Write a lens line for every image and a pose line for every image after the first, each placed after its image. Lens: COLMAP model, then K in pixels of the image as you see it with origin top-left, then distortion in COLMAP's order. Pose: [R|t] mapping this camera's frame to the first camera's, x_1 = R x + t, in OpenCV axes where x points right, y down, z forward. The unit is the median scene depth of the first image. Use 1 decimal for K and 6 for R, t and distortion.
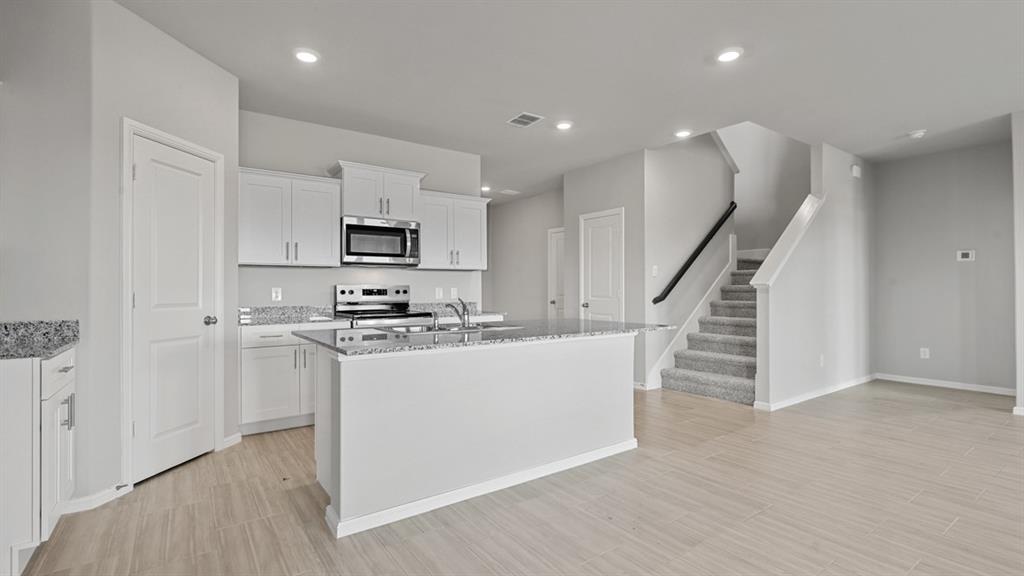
lens RADIAL K [[470.0, 0, 513.0], [0, 470.0, 295.5], [0, 0, 1]] dist [0.004543, 0.000403]
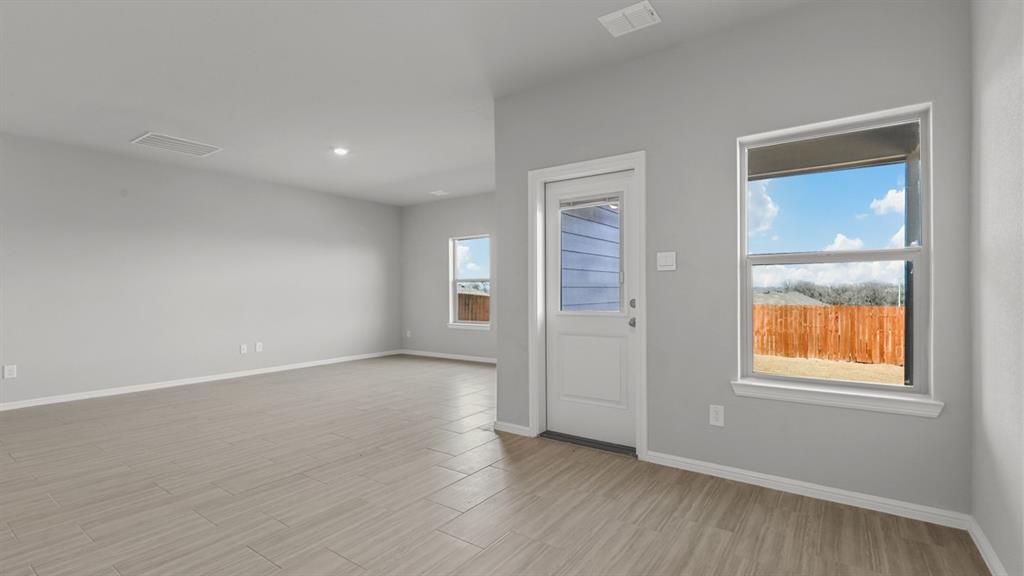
lens RADIAL K [[470.0, 0, 513.0], [0, 470.0, 295.5], [0, 0, 1]] dist [0.004543, 0.000403]
pose [[-0.331102, -0.000509, 0.943595, -0.272380], [0.011942, 0.999918, 0.004730, -0.004666], [-0.943519, 0.012834, -0.331069, 0.154110]]
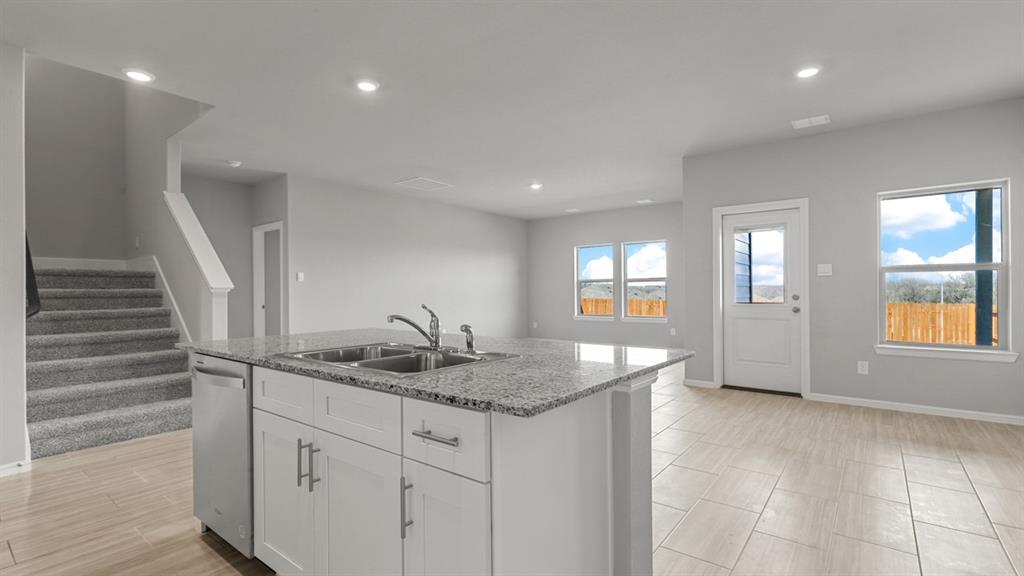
lens RADIAL K [[470.0, 0, 513.0], [0, 470.0, 295.5], [0, 0, 1]] dist [0.004543, 0.000403]
pose [[-0.285727, -0.002553, 0.958308, -0.535859], [0.013617, 0.999885, 0.006724, -0.007929], [-0.958214, 0.014970, -0.285659, 0.735306]]
